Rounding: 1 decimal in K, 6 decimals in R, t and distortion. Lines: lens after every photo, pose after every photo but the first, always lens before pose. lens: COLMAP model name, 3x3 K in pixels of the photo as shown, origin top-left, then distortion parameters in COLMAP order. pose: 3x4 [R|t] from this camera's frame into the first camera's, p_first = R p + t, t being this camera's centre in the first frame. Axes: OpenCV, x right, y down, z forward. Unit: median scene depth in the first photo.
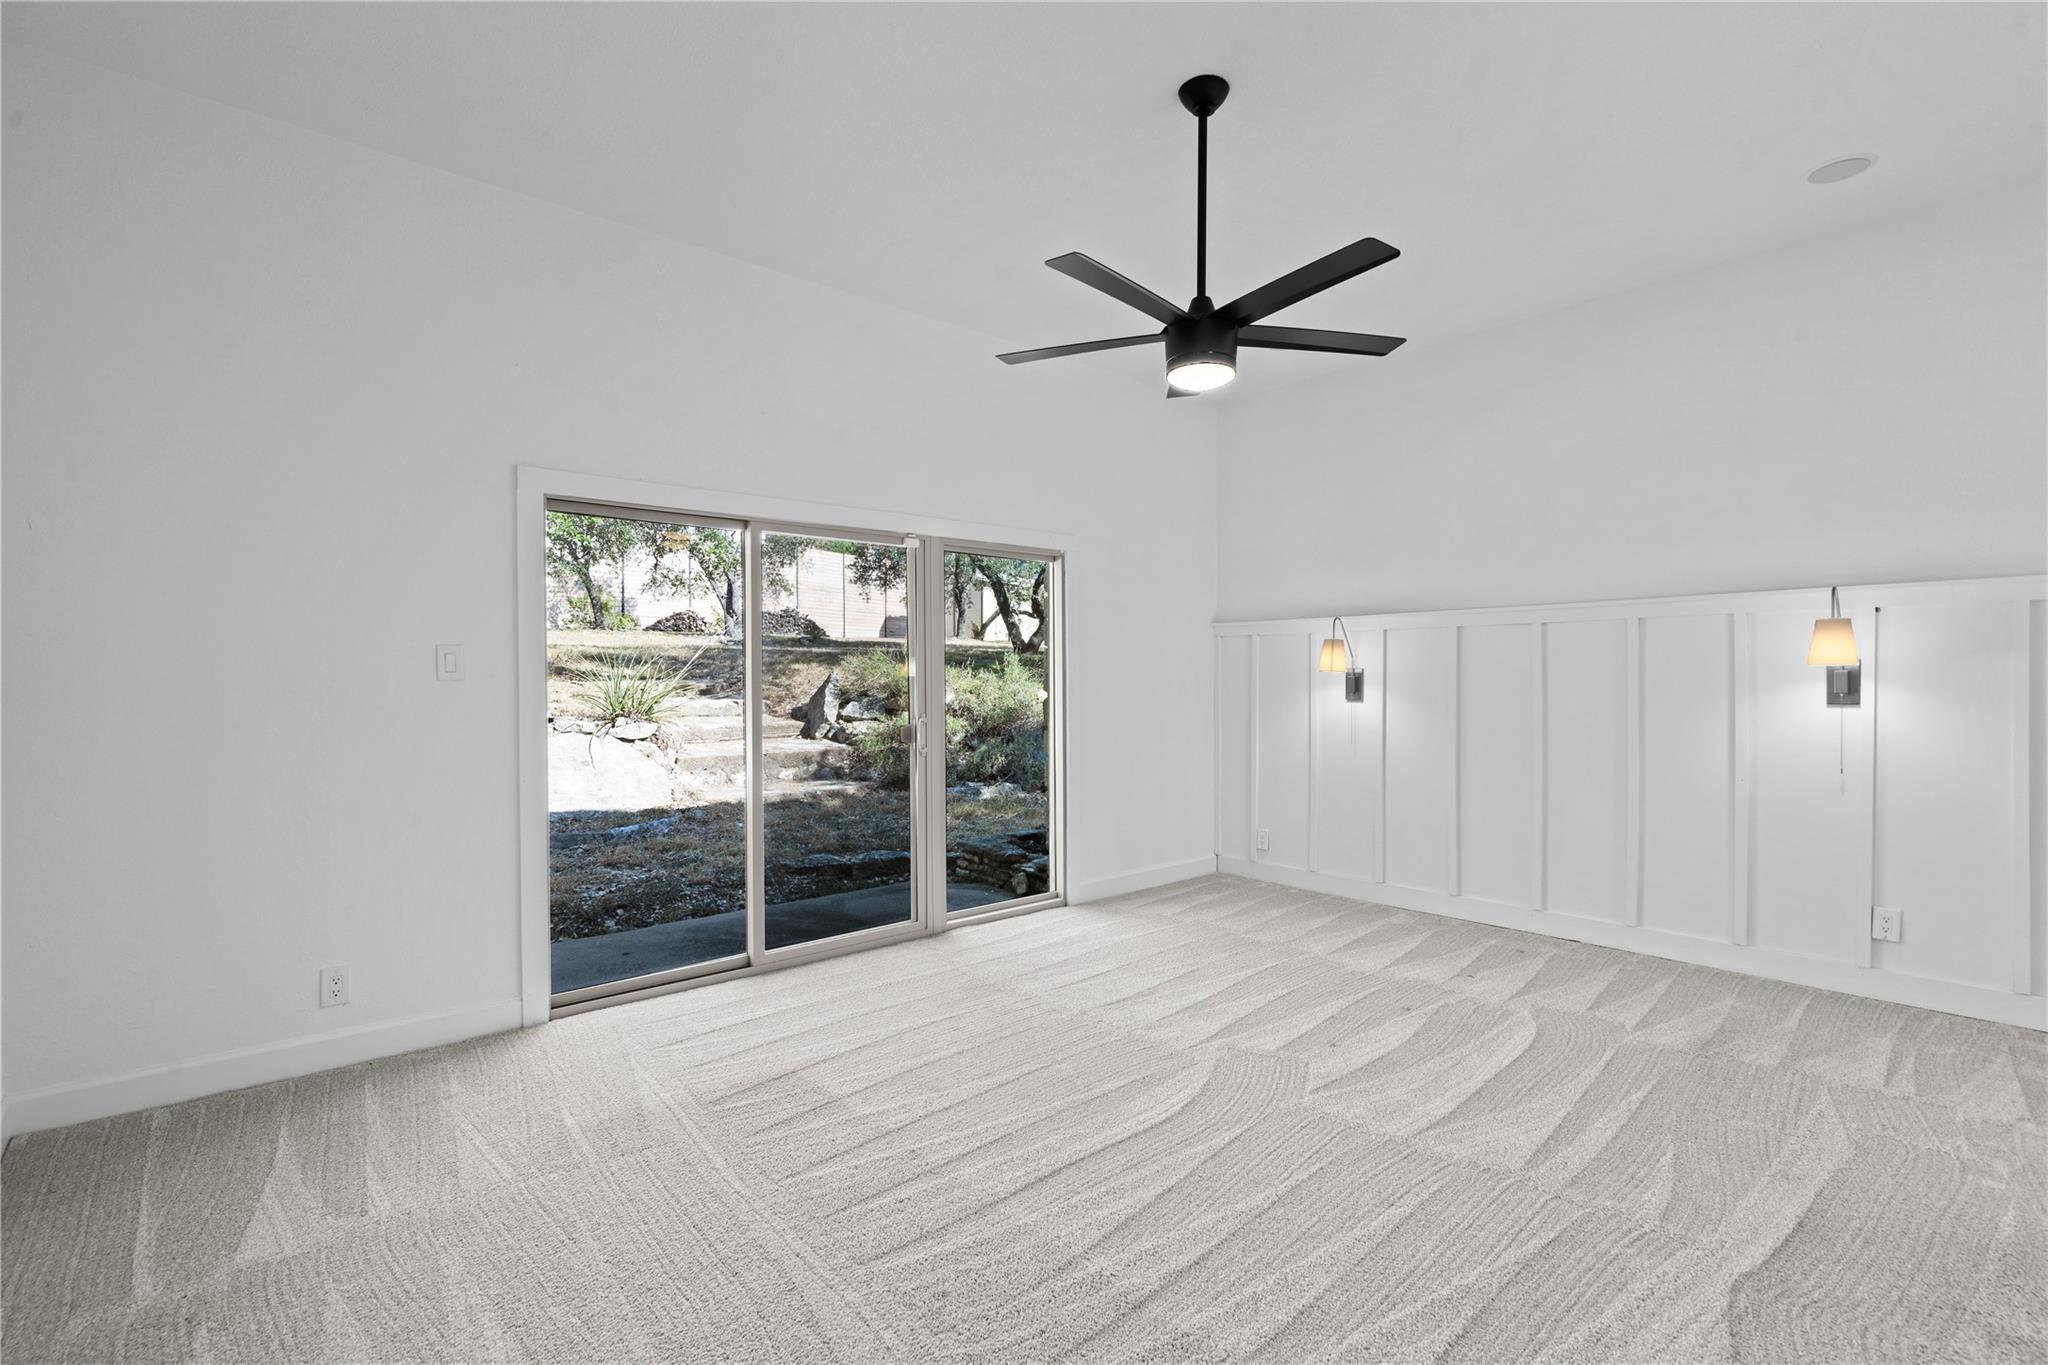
lens RADIAL K [[929.3, 0, 1019.3], [0, 929.3, 682.5], [0, 0, 1]] dist [-0.003291, 0.001680]
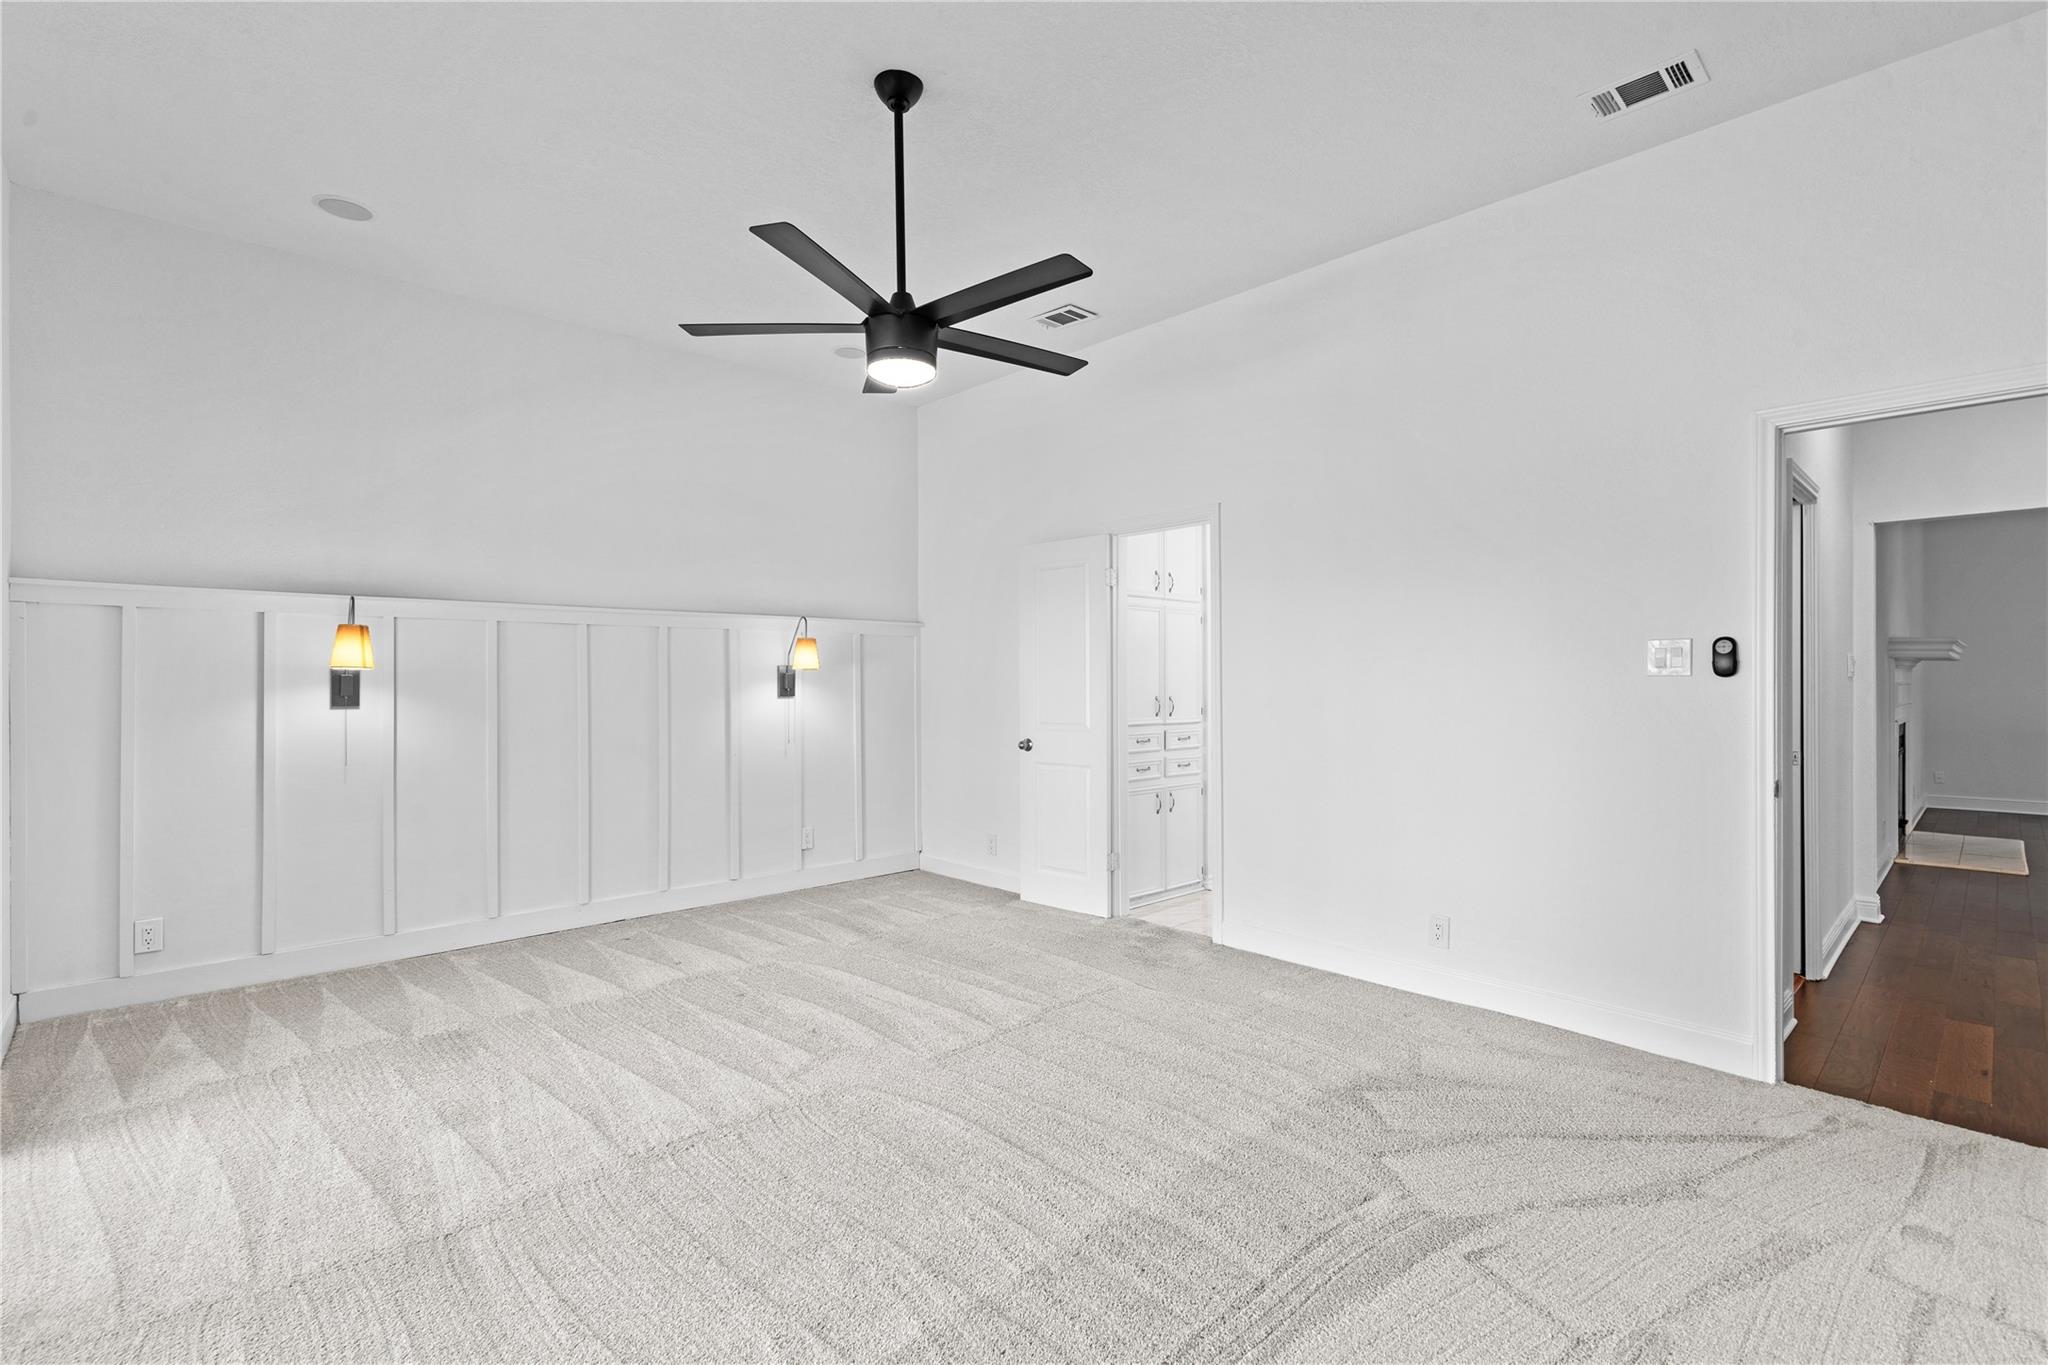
lens RADIAL K [[929.3, 0, 1019.5], [0, 929.3, 682.8], [0, 0, 1]] dist [-0.003291, 0.001680]
pose [[-0.036071, -0.001431, 0.999348, -0.548219], [0.005109, 0.999986, 0.001616, 0.001845], [-0.999336, 0.005164, -0.036063, 0.629286]]
